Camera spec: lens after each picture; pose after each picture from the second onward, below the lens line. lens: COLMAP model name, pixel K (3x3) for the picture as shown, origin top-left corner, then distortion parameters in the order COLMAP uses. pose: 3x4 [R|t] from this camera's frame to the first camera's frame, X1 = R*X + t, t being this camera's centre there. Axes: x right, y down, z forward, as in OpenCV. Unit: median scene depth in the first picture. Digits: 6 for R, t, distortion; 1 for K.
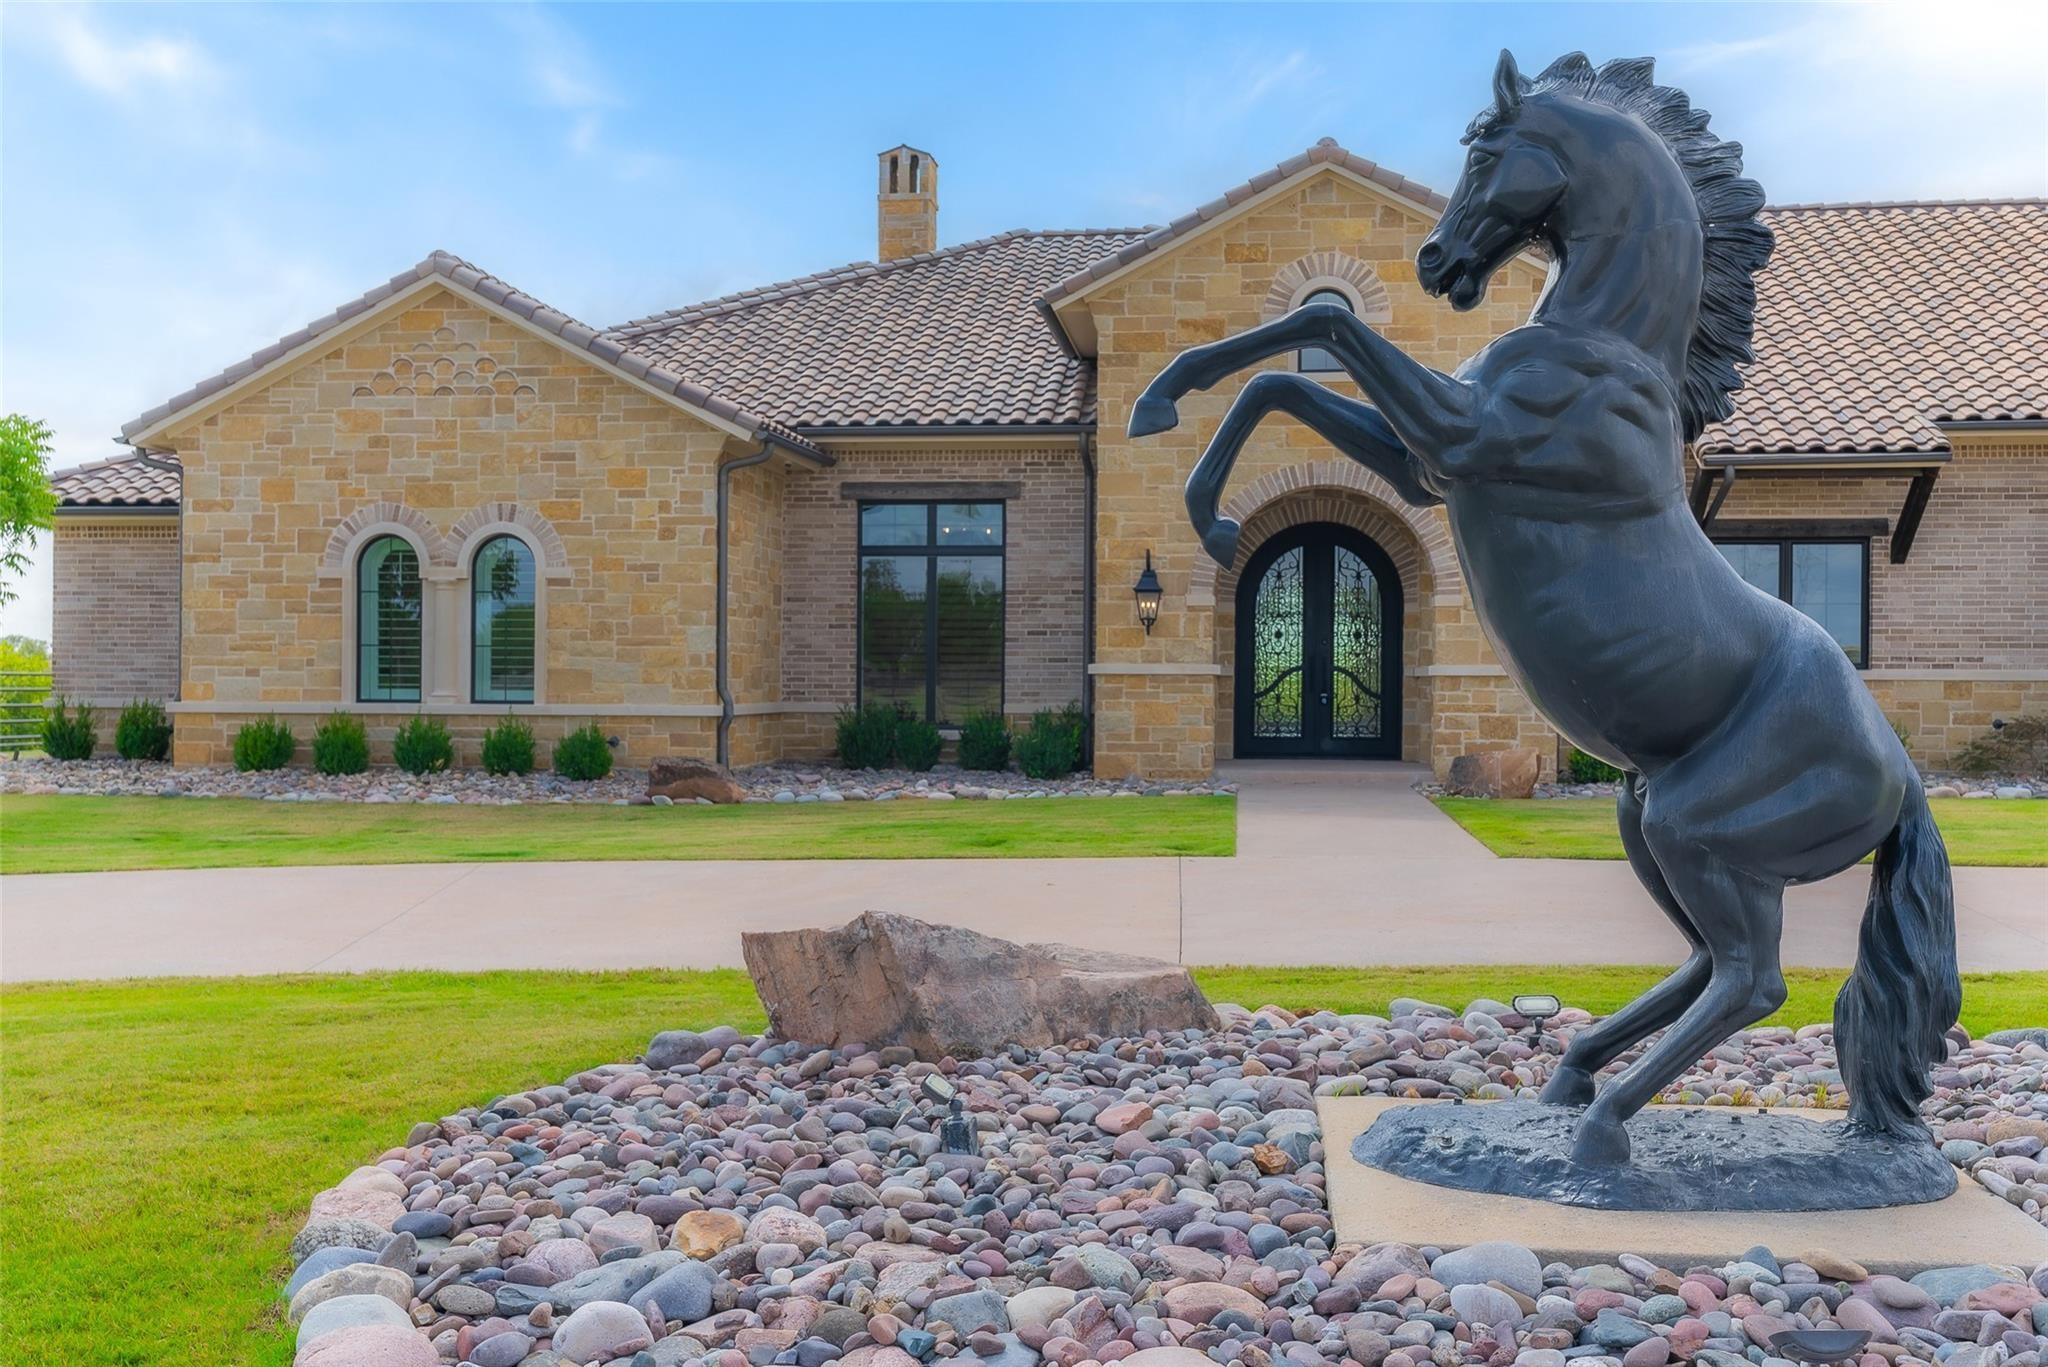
lens RADIAL K [[2049.6, 0, 1024.3], [0, 2049.6, 683.9], [0, 0, 1]] dist [0.020154, 0.000000]
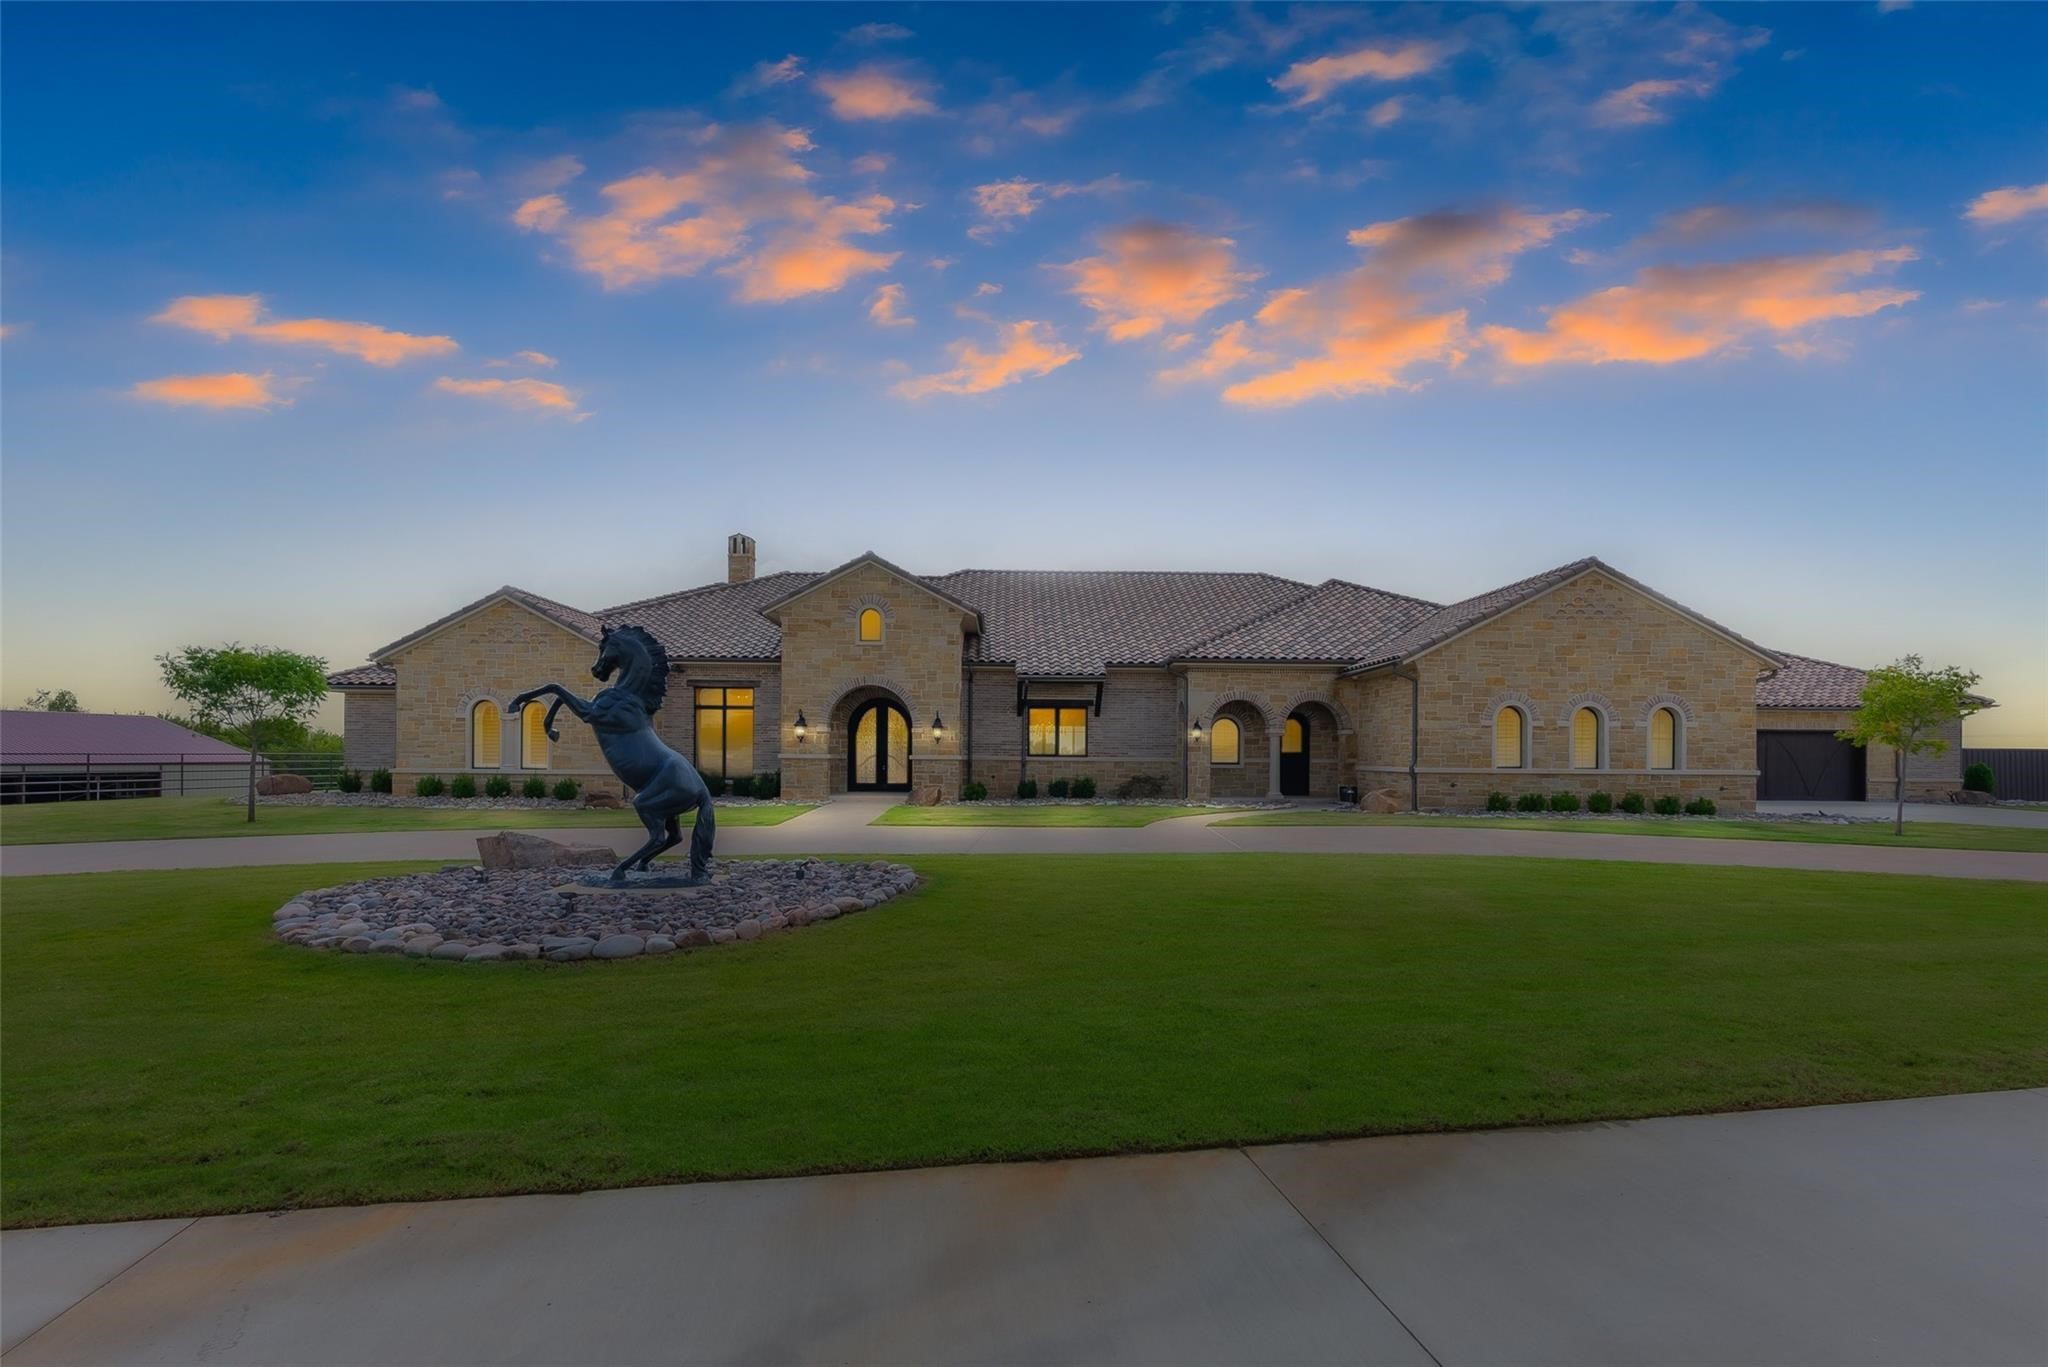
lens RADIAL K [[948.4, 0, 989.1], [0, 948.4, 758.1], [0, 0, 1]] dist [0.001797, -0.000058]
pose [[0.991905, 0.003375, 0.126941, 0.139909], [-0.003325, 0.999994, -0.000605, -0.004884], [-0.126942, 0.000178, 0.991910, -0.193531]]
